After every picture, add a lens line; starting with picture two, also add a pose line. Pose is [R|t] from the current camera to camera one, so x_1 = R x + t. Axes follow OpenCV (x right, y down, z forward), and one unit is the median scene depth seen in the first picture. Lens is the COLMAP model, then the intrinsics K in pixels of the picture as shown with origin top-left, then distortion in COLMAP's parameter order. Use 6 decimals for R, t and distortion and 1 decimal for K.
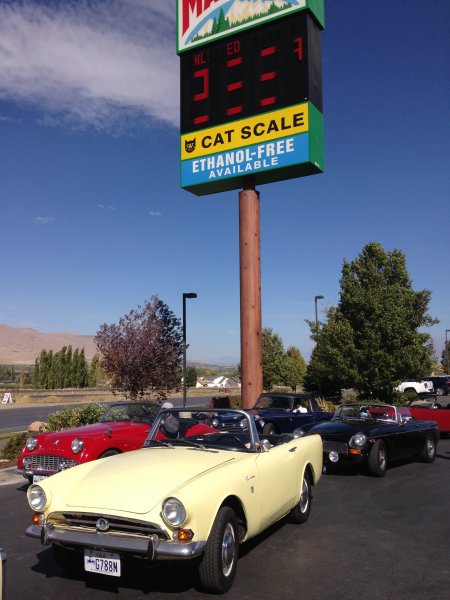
lens RADIAL K [[578.5, 0, 221.5], [0, 578.5, 299.8], [0, 0, 1]] dist [0.055136, 0.000000]
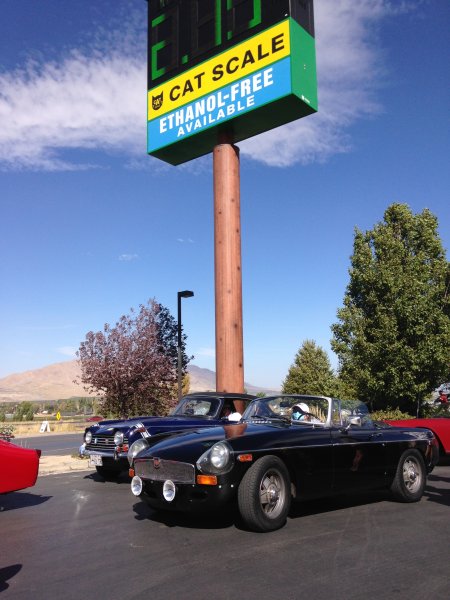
lens RADIAL K [[578.5, 0, 222.4], [0, 578.5, 305.1], [0, 0, 1]] dist [0.055136, 0.000000]
pose [[0.988910, -0.036645, -0.143922, 0.150767], [0.030059, 0.998411, -0.047672, 0.063557], [0.145440, 0.042817, 0.988440, 0.236346]]
